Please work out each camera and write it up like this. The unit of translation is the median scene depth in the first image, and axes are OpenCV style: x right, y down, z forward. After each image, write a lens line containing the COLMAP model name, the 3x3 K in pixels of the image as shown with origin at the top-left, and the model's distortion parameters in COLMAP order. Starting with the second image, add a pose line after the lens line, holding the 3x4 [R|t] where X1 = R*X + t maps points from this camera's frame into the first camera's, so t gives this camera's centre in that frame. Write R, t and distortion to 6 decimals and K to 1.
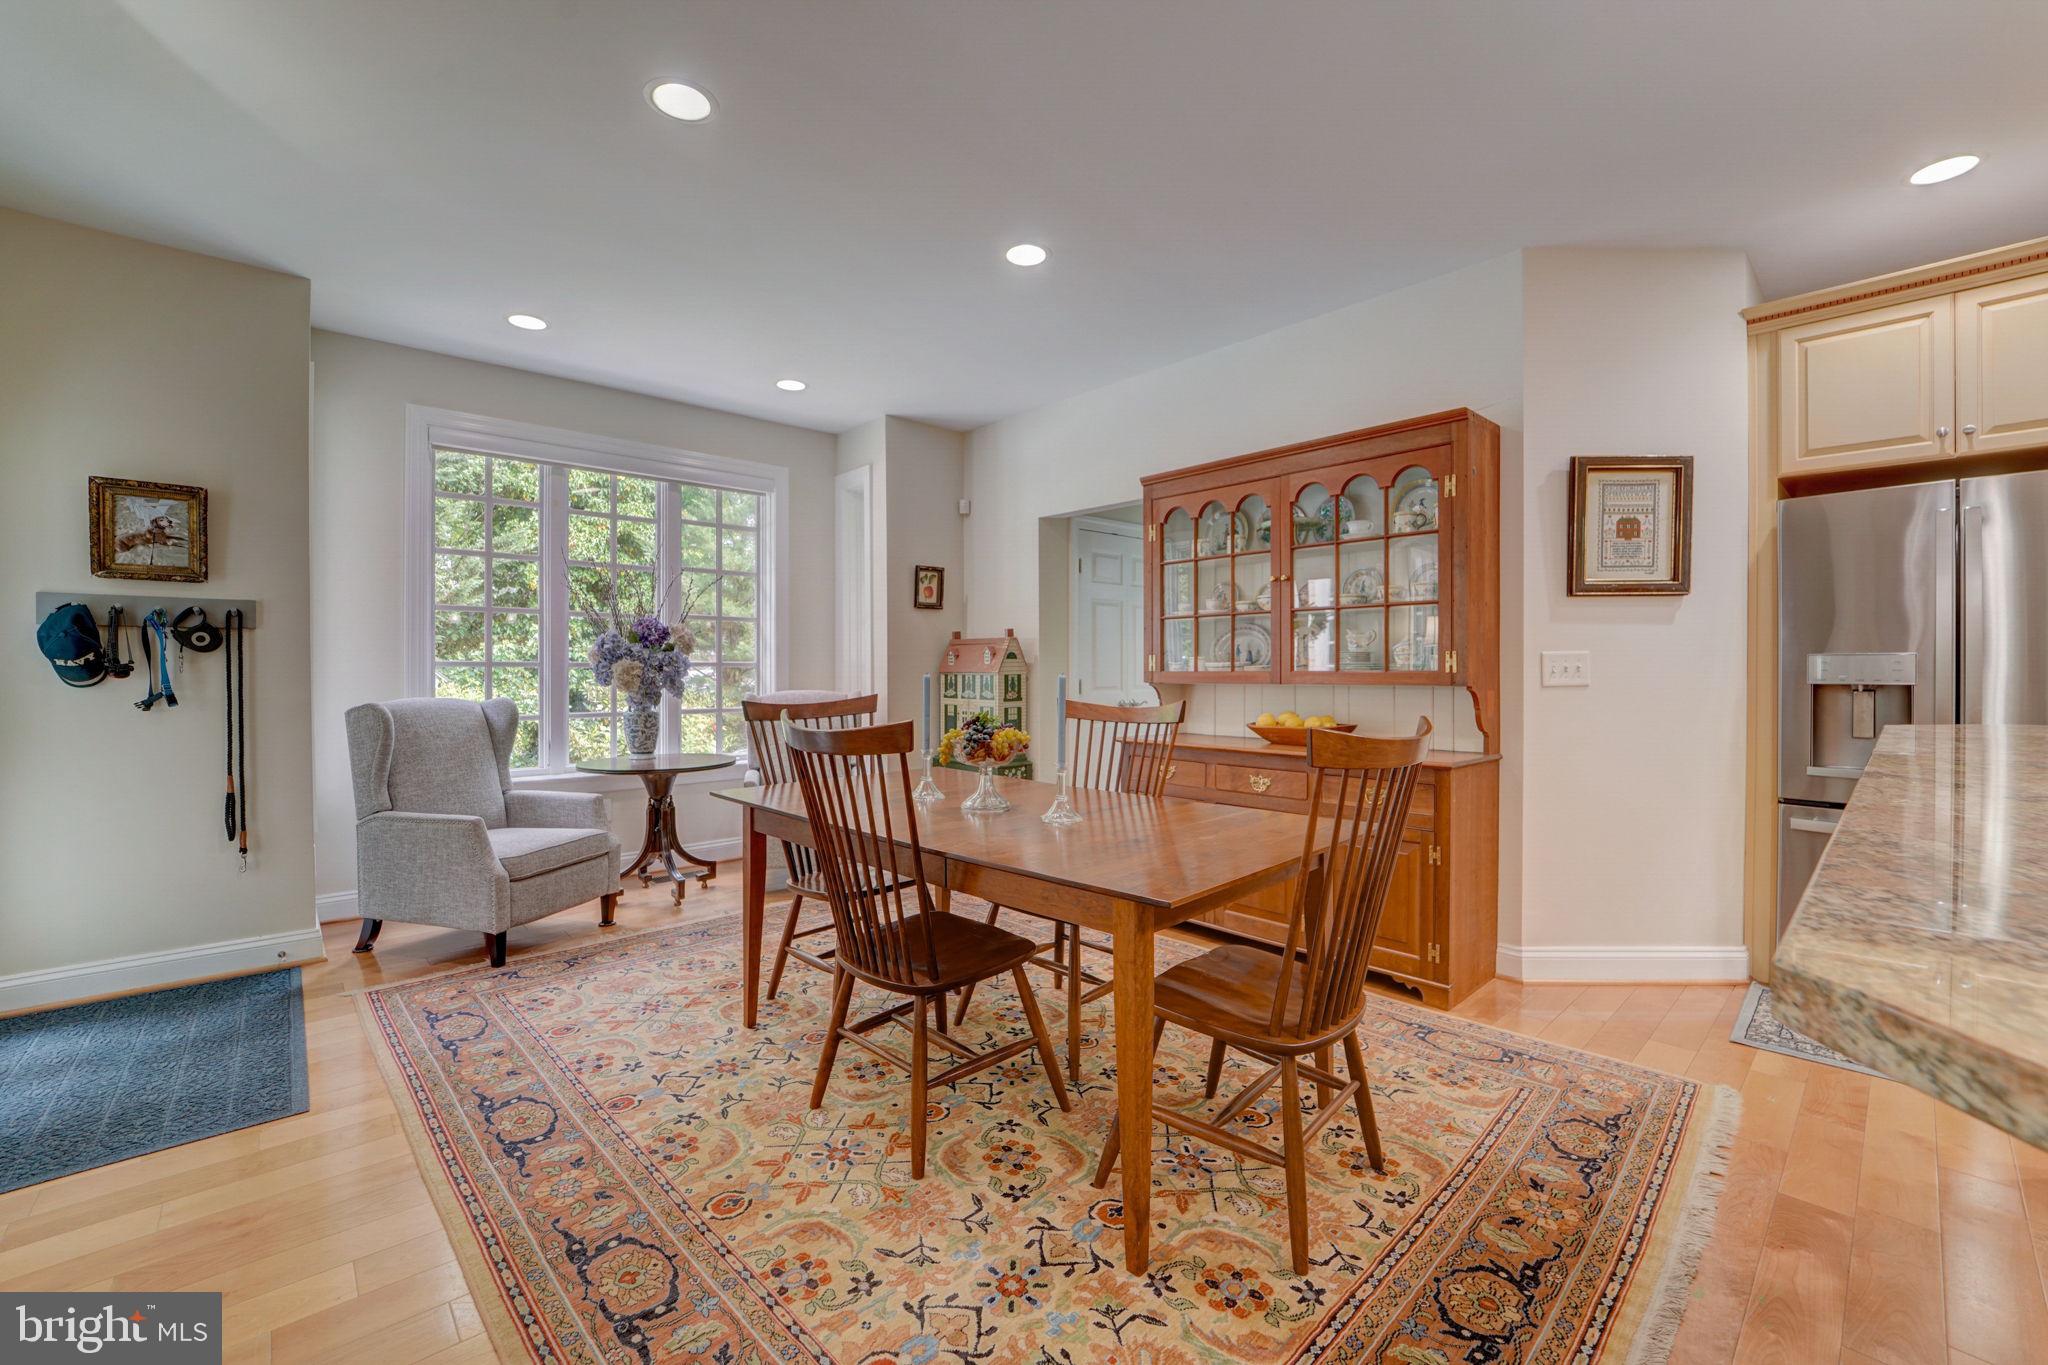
lens RADIAL K [[834.7, 0, 1034.5], [0, 834.7, 679.2], [0, 0, 1]] dist [-0.024789, 0.002078]
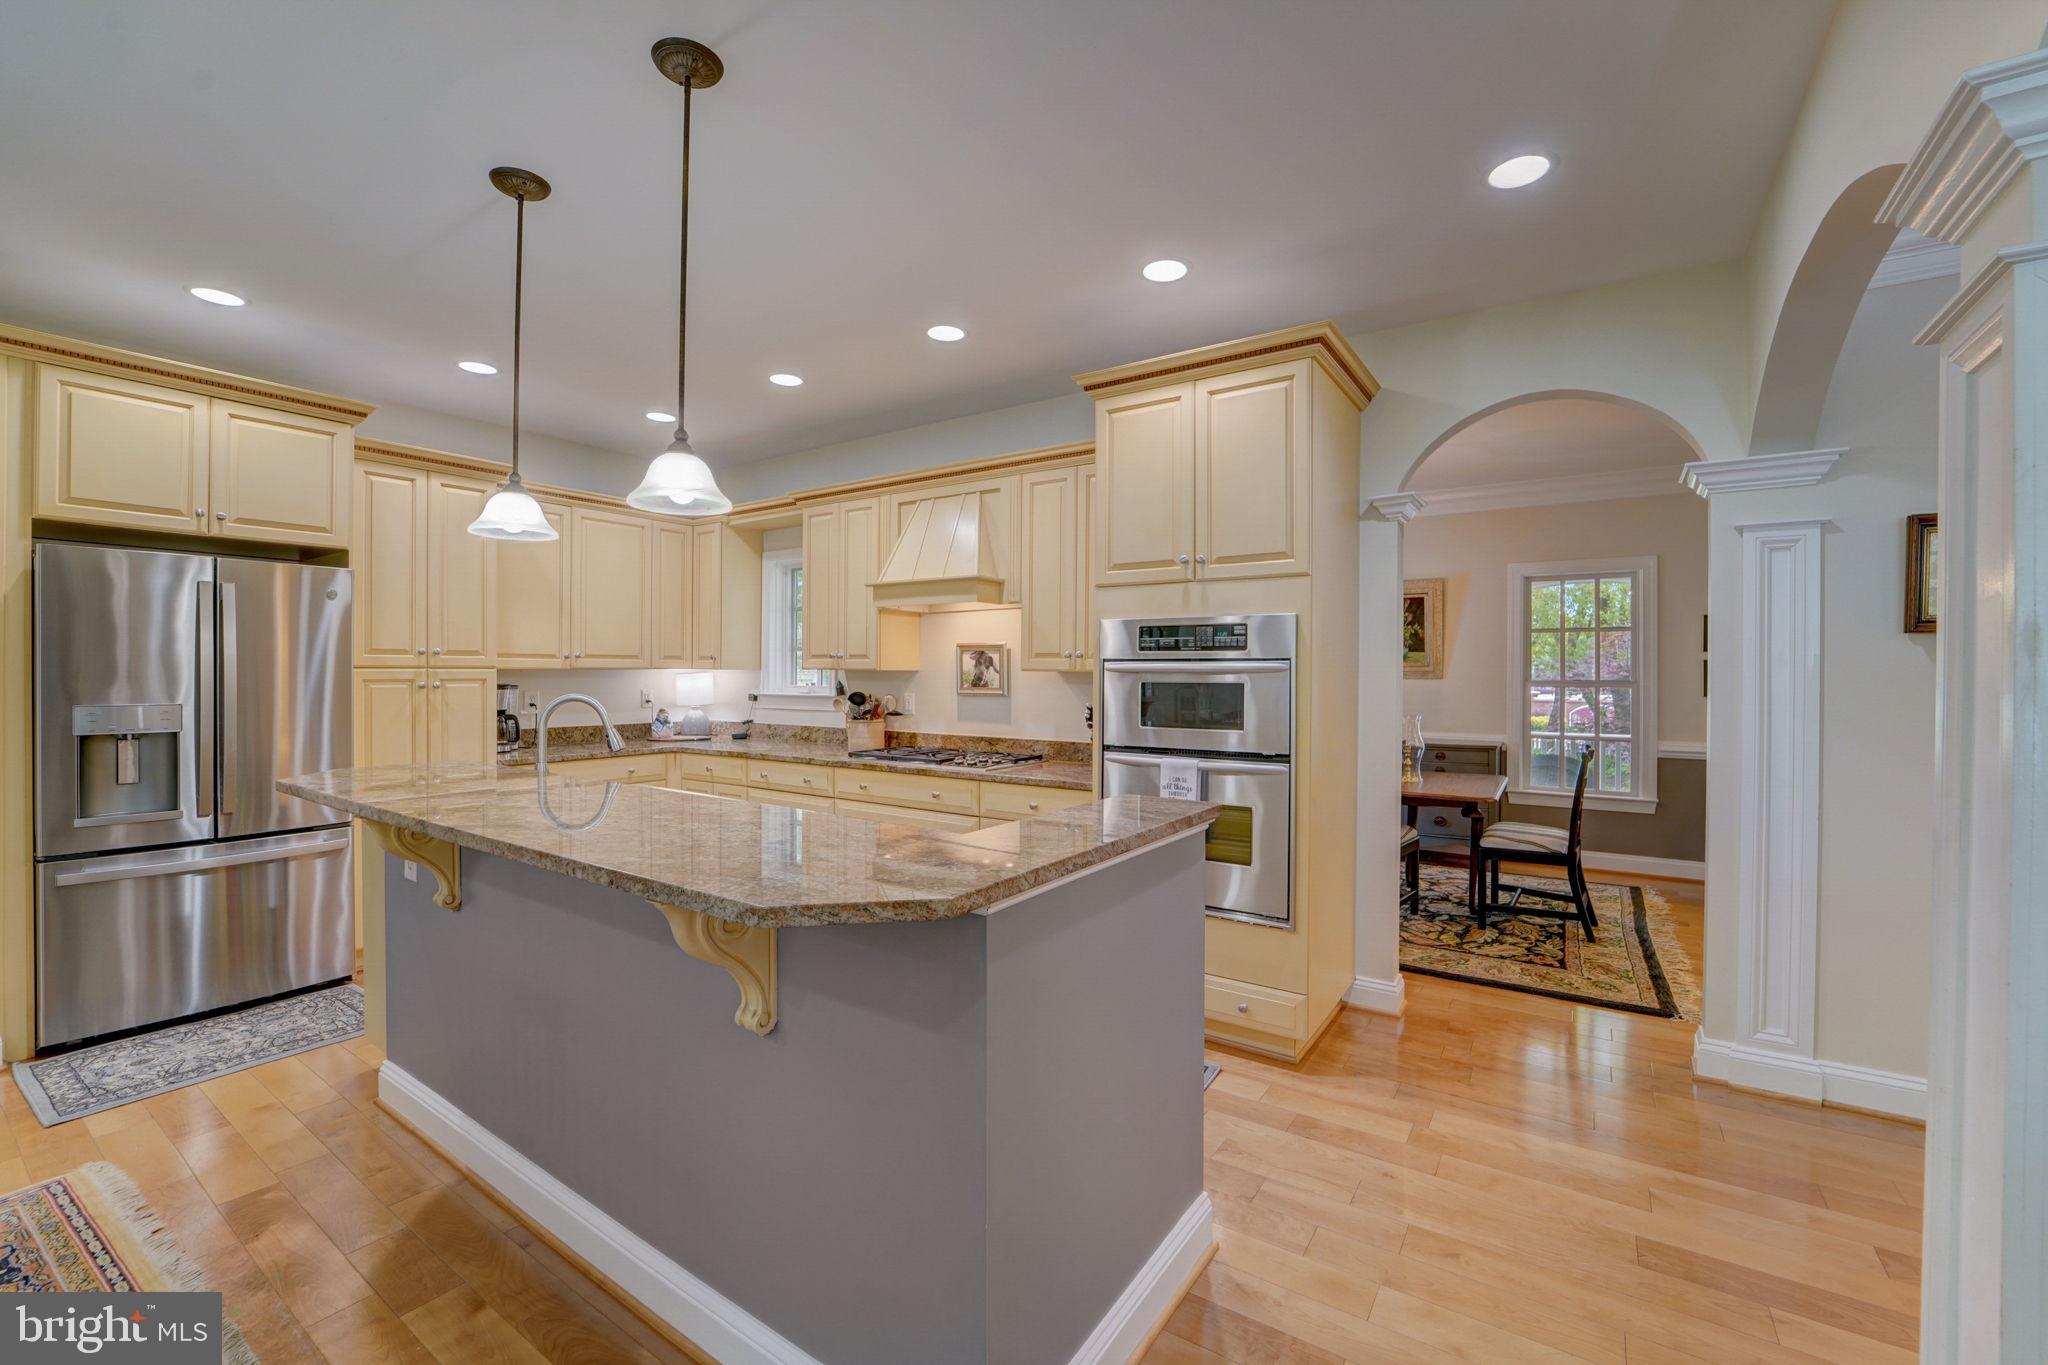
lens RADIAL K [[834.7, 0, 1037.5], [0, 834.7, 673.8], [0, 0, 1]] dist [-0.024789, 0.002078]
pose [[-0.231729, 0.001003, 0.972780, -0.262730], [0.009099, 0.999958, 0.001136, -0.057014], [-0.972738, 0.009115, -0.231729, 0.091546]]
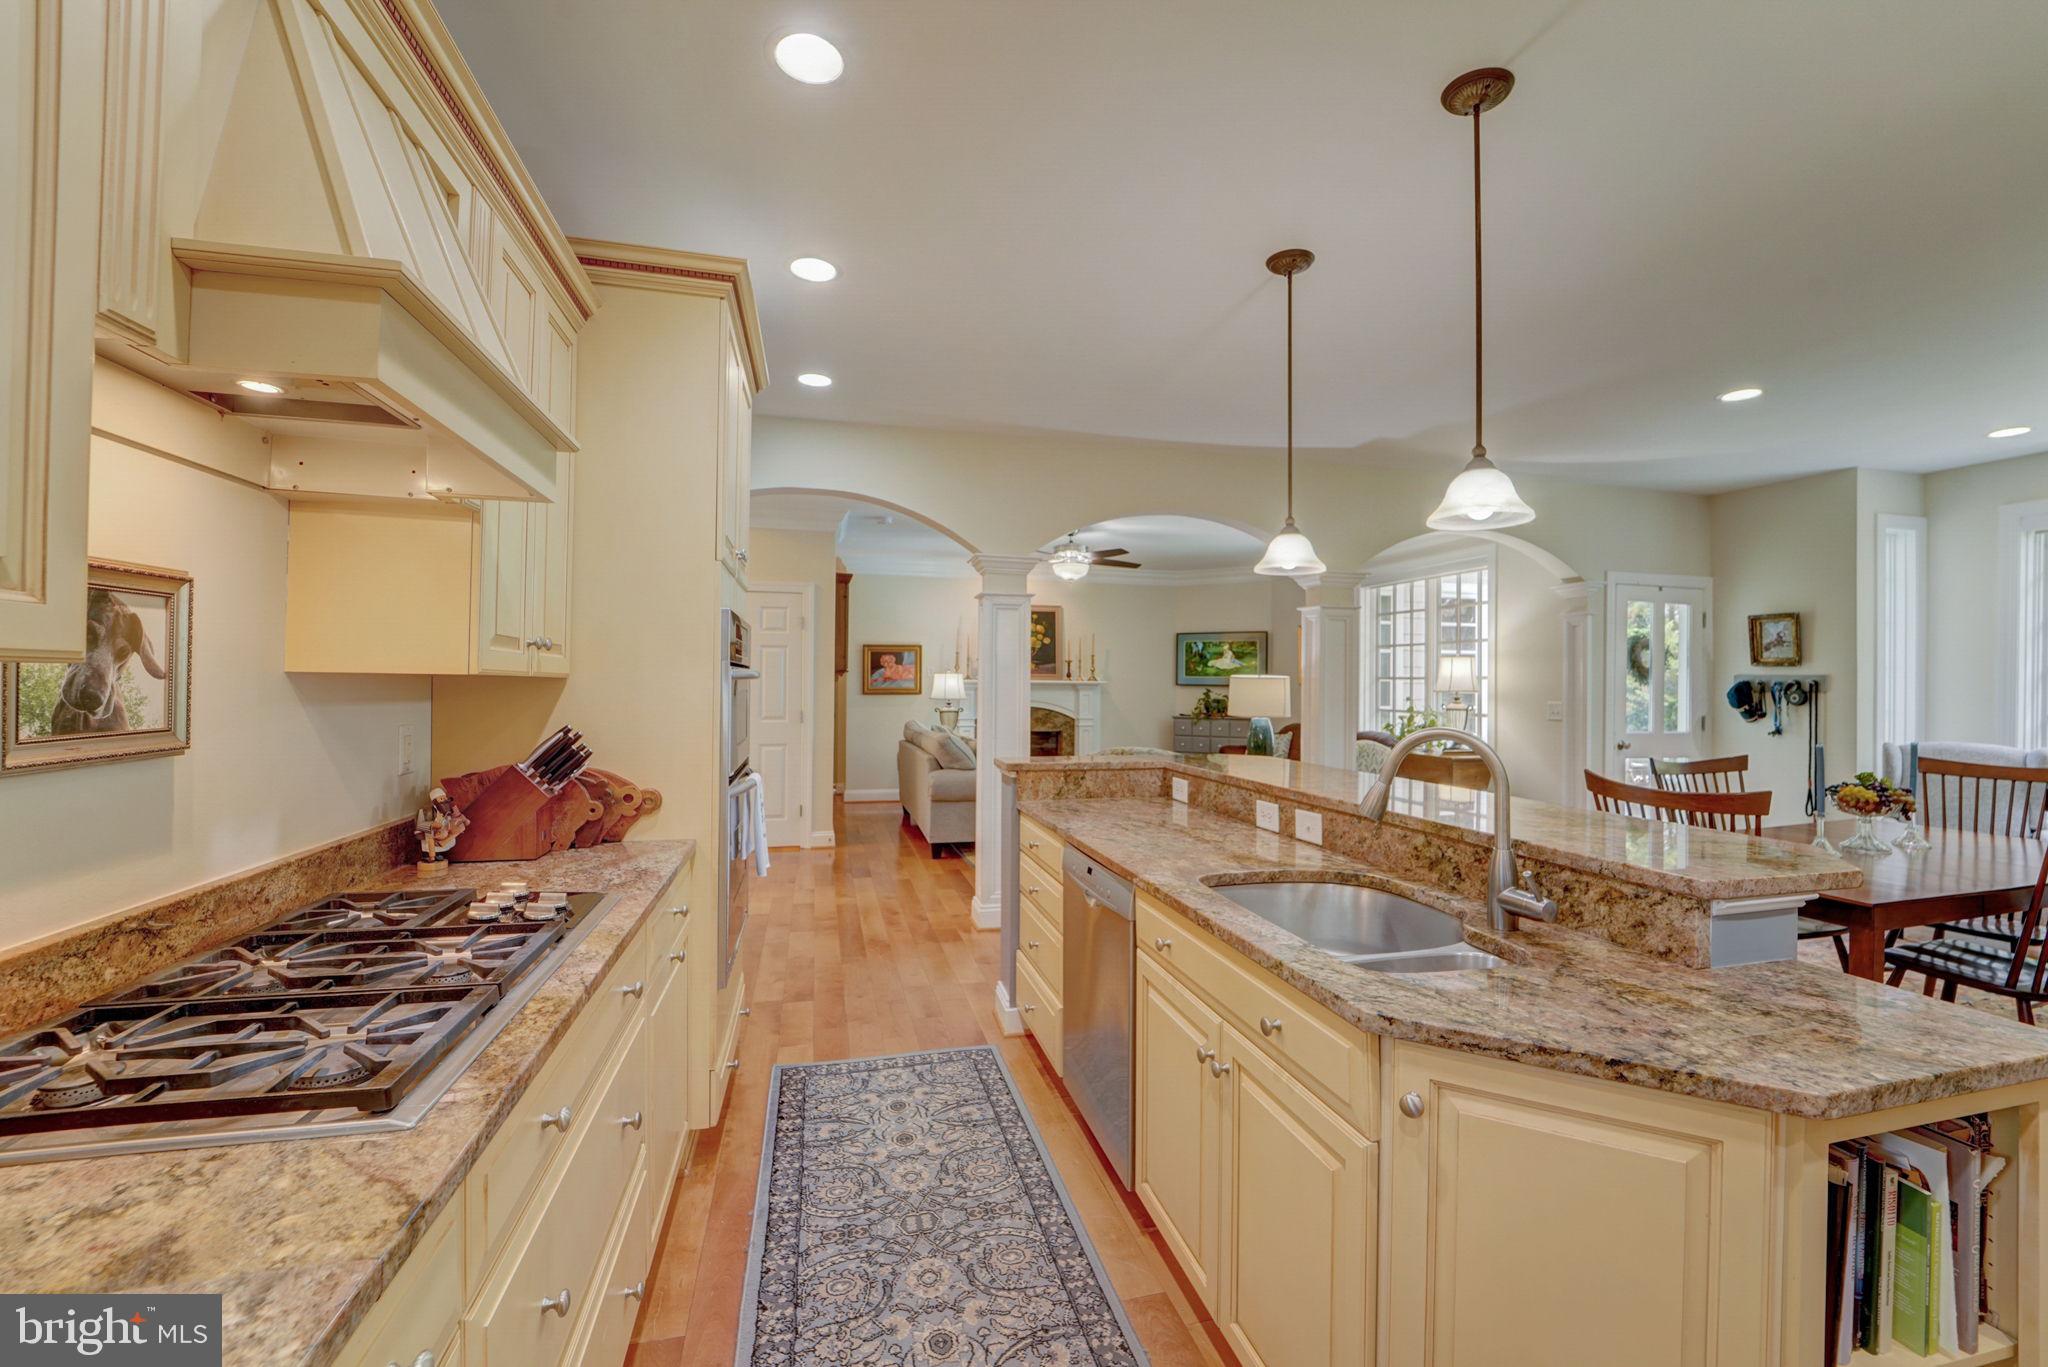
lens RADIAL K [[834.7, 0, 1039.2], [0, 834.7, 676.8], [0, 0, 1]] dist [-0.024789, 0.002078]
pose [[-0.470124, -0.008718, -0.882557, 1.308390], [-0.018506, 0.999829, -0.000018, -0.065261], [0.882406, 0.016324, -0.470205, 0.386966]]
